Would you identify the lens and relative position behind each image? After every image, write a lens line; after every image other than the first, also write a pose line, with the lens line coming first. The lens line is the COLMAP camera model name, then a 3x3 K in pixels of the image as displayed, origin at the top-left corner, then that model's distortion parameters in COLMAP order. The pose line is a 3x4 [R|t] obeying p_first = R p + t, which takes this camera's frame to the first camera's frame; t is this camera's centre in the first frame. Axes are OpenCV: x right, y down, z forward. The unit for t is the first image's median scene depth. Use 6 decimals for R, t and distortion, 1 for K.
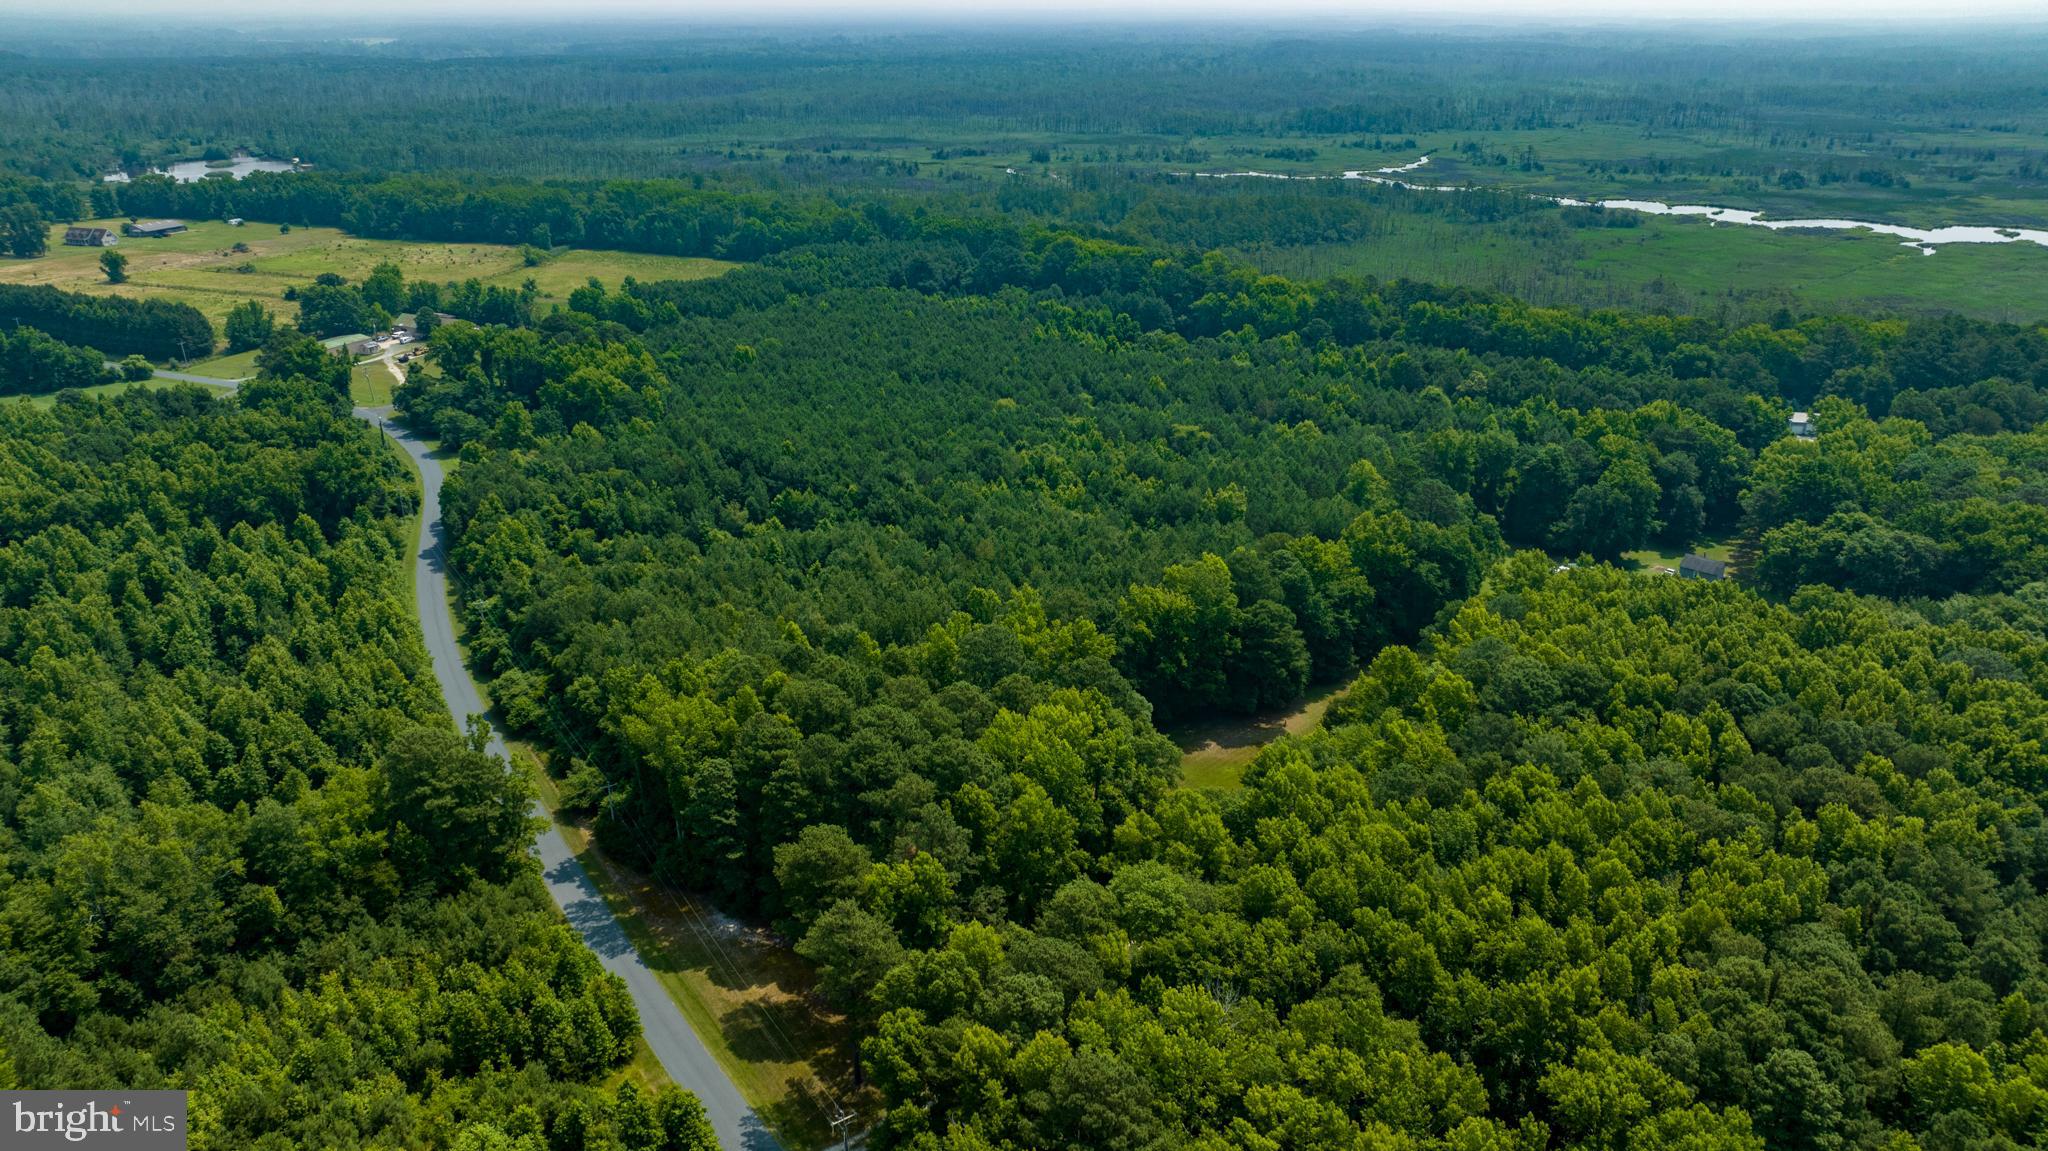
lens RADIAL K [[1461.7, 0, 1019.6], [0, 1461.7, 579.8], [0, 0, 1]] dist [-0.033672, 0.033058]
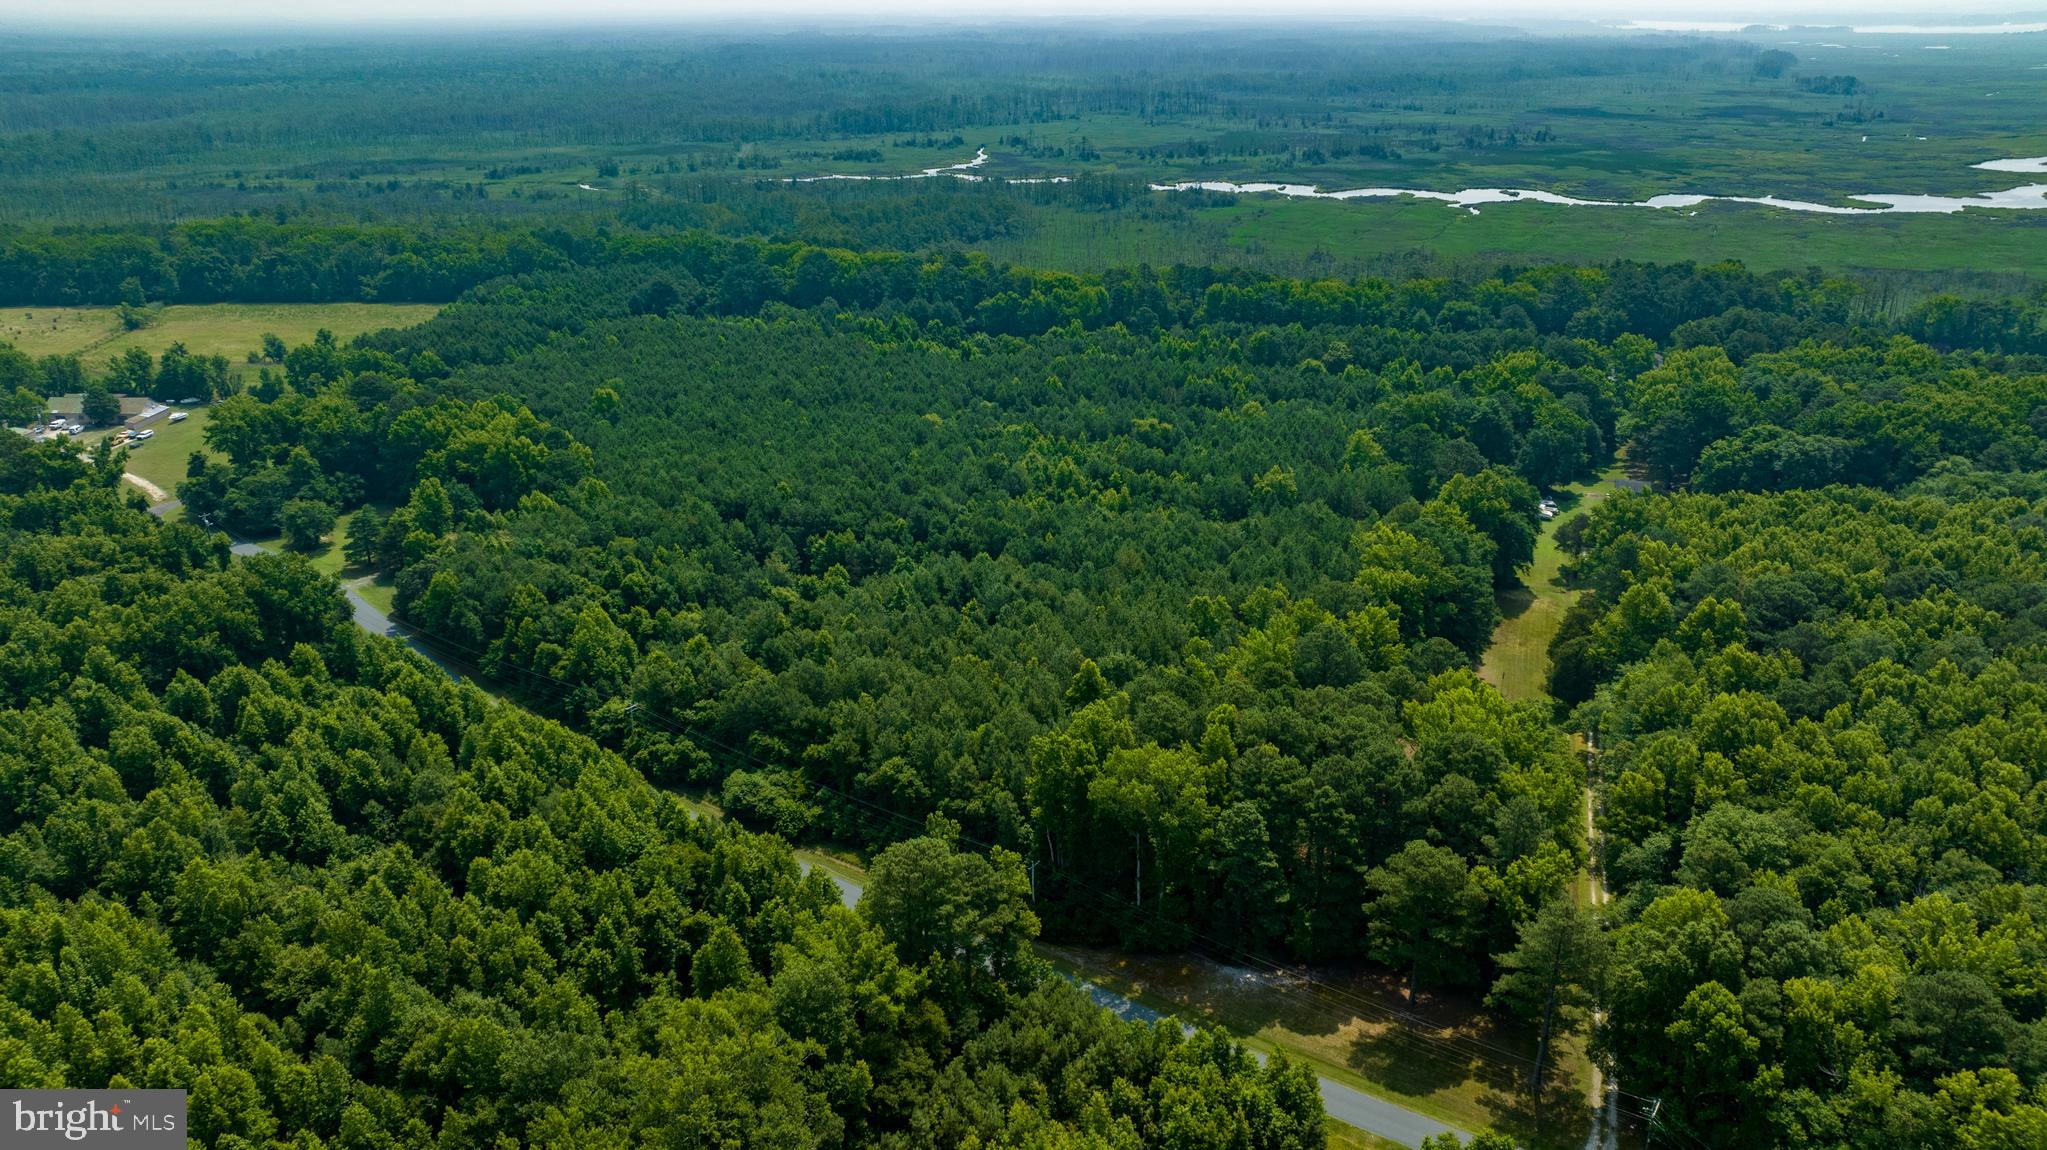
lens RADIAL K [[1461.0, 0, 1023.5], [0, 1461.0, 575.5], [0, 0, 1]] dist [-0.033672, 0.033058]
pose [[0.920156, -0.148778, 0.362185, -0.140325], [0.150548, 0.988323, 0.023504, -0.014140], [-0.361453, 0.032899, 0.931810, 0.035739]]
